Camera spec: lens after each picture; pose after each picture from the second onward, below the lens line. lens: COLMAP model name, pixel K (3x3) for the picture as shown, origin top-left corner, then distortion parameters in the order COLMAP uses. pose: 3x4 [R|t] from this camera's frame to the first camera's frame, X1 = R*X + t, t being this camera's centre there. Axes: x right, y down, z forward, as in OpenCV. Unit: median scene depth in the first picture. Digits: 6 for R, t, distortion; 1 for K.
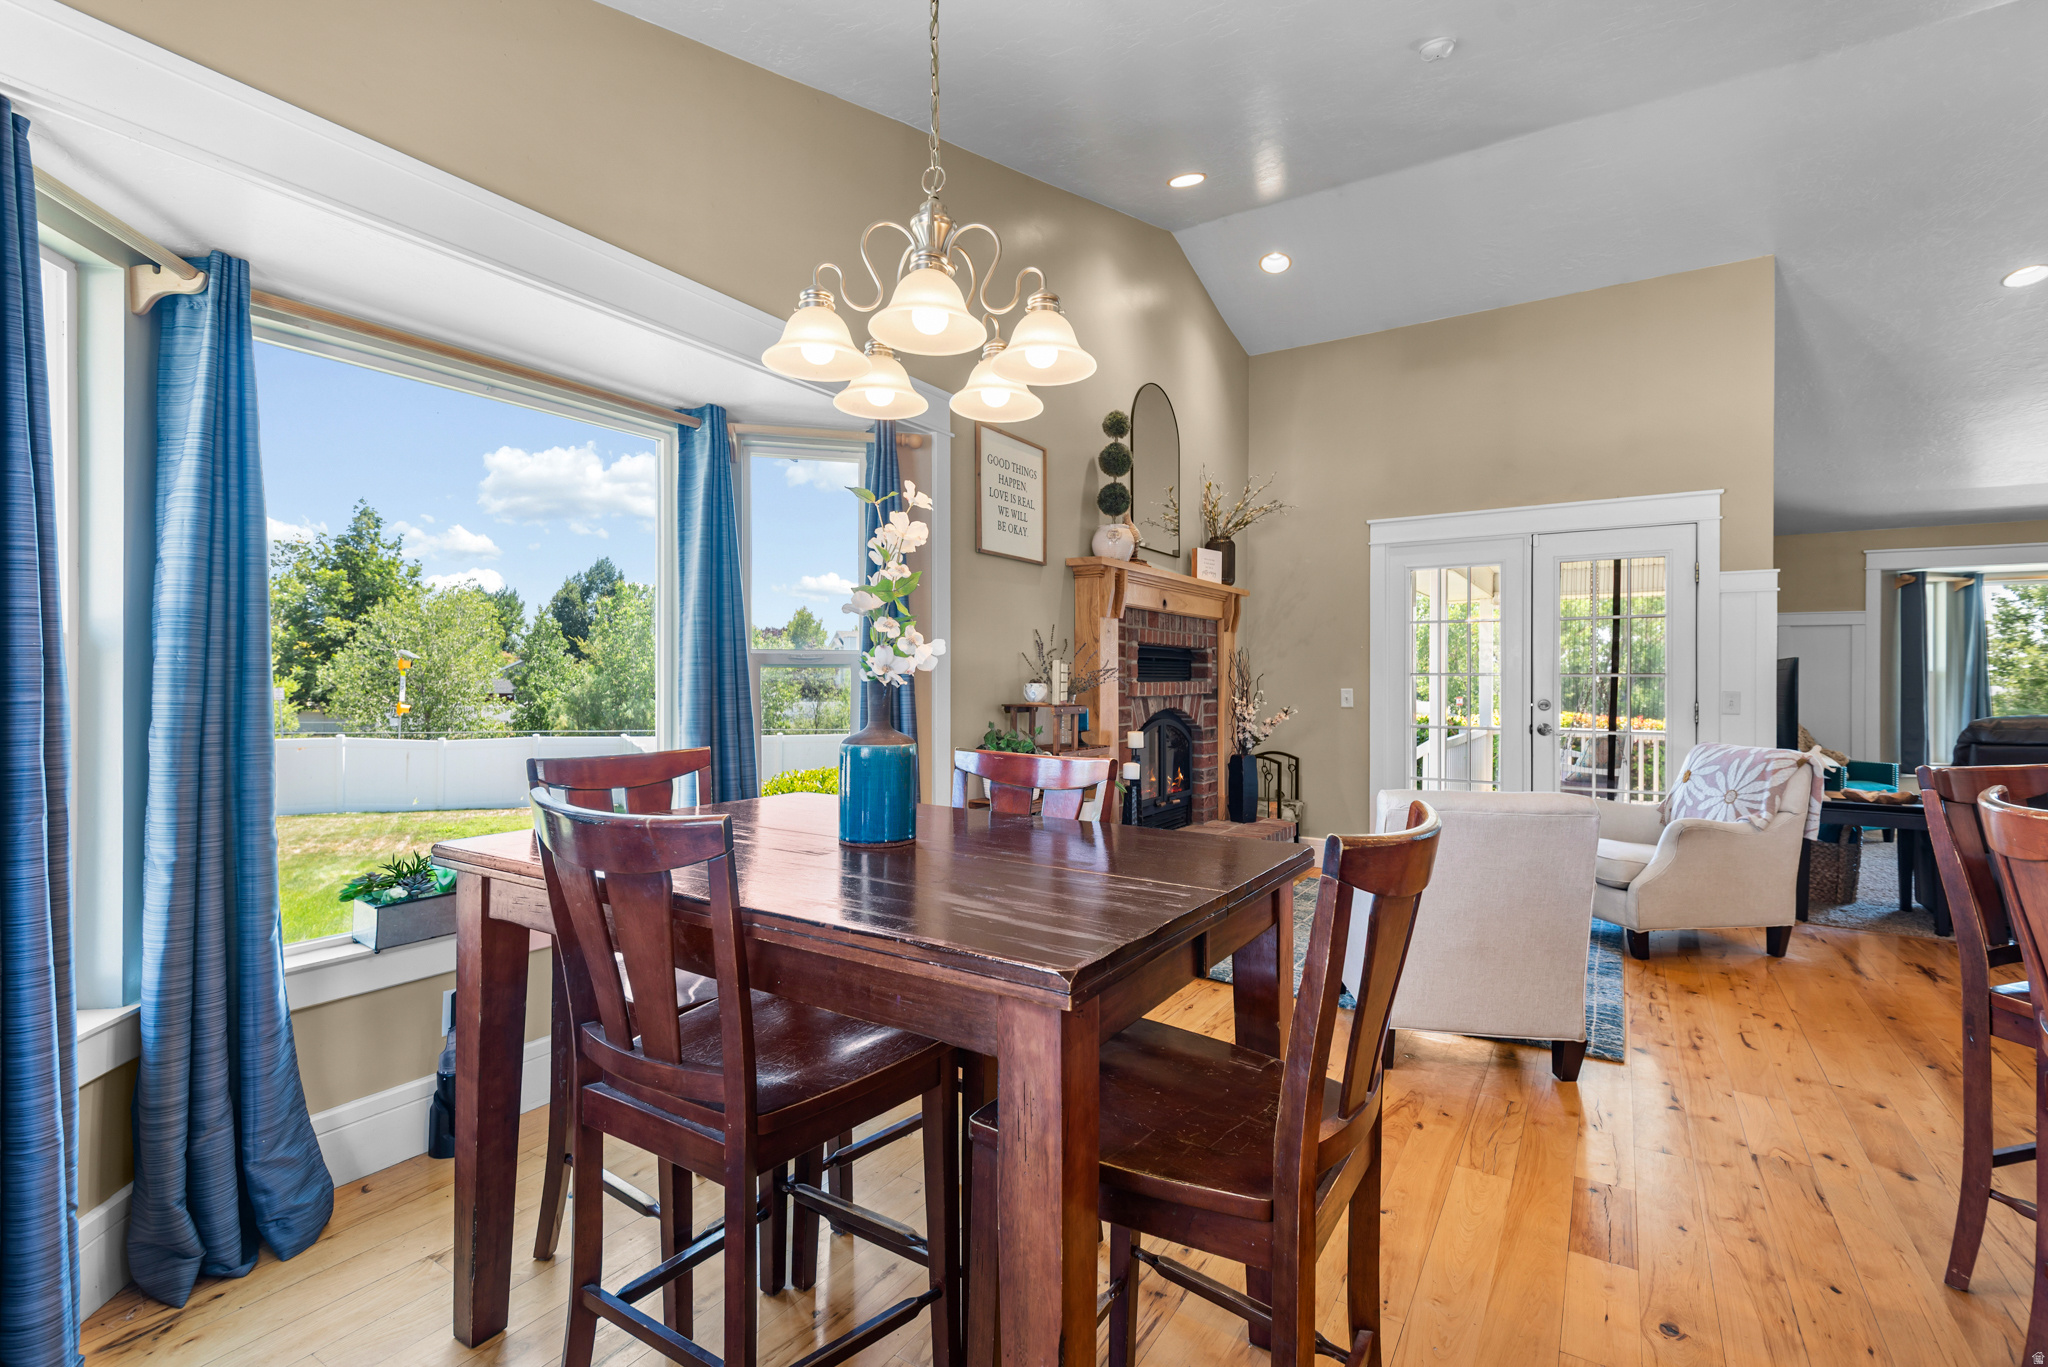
lens RADIAL K [[912.8, 0, 1020.4], [0, 912.8, 681.6], [0, 0, 1]] dist [0.006070, 0.000370]
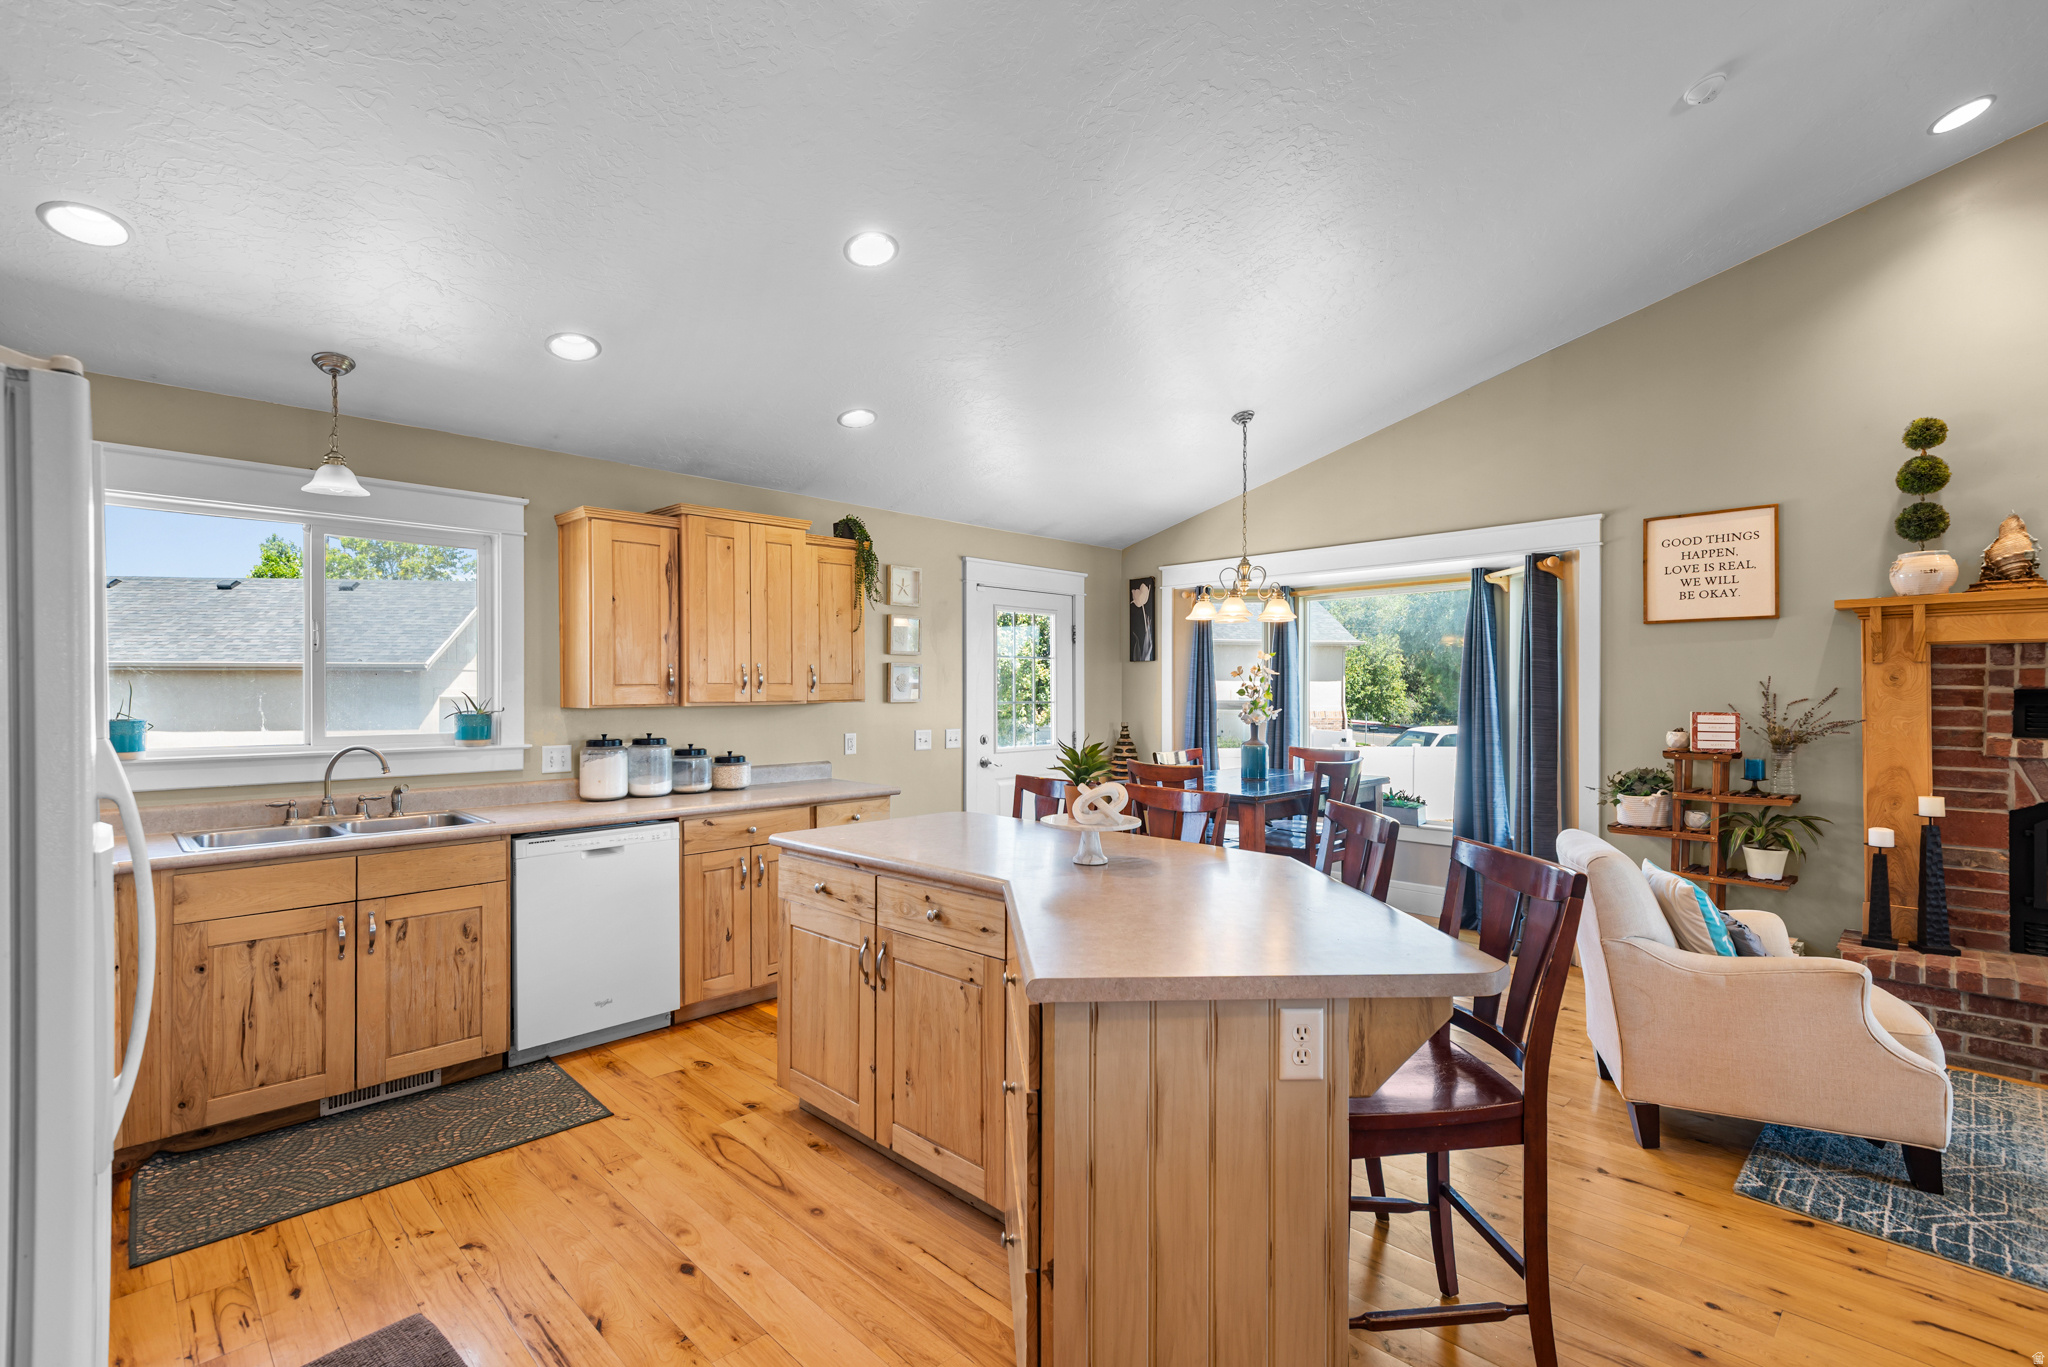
lens RADIAL K [[912.8, 0, 1024.2], [0, 912.8, 693.9], [0, 0, 1]] dist [0.006070, 0.000370]
pose [[-0.197317, 0.001104, -0.980339, 1.213413], [-0.004033, 0.999990, 0.001938, -0.042137], [0.980332, 0.004337, -0.197310, 0.382643]]
